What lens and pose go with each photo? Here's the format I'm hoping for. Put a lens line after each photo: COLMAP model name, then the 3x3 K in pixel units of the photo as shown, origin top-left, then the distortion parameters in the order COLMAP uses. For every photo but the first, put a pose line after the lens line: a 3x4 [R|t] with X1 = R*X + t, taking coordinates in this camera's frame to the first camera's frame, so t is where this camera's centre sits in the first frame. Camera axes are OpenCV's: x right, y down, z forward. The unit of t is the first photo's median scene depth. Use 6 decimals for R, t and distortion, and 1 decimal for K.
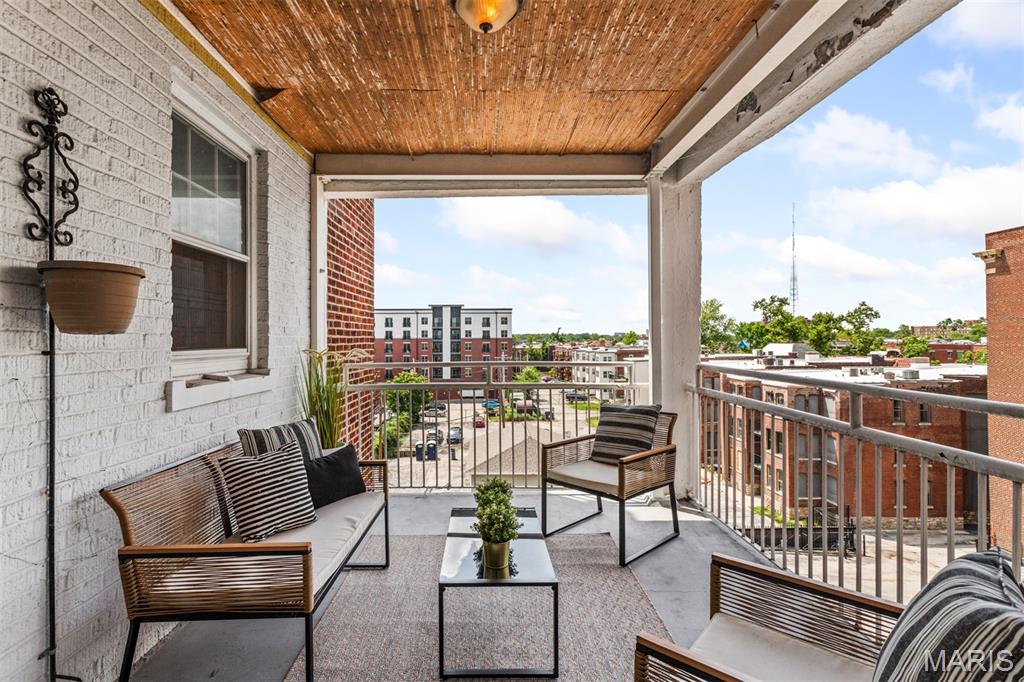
lens RADIAL K [[492.5, 0, 511.2], [0, 492.5, 338.6], [0, 0, 1]] dist [0.003124, 0.003802]
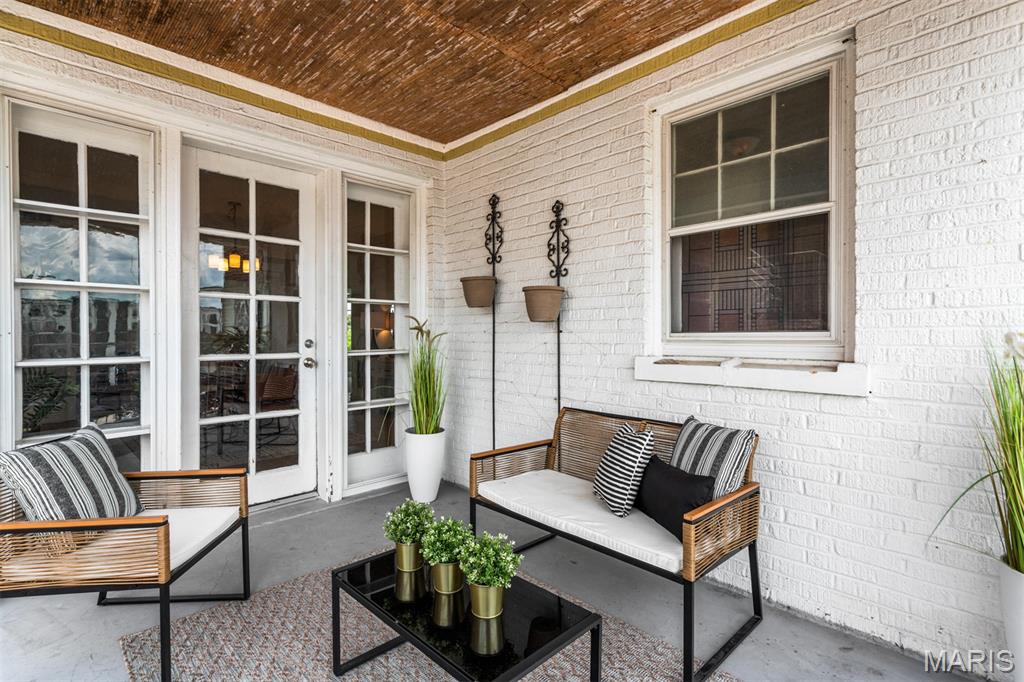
lens RADIAL K [[492.5, 0, 510.5], [0, 492.5, 340.4], [0, 0, 1]] dist [0.003124, 0.003802]
pose [[-0.748801, 0.001429, -0.662794, 0.080926], [-0.000075, 0.999997, 0.002240, 0.008991], [0.662795, 0.001727, -0.748799, 0.352714]]
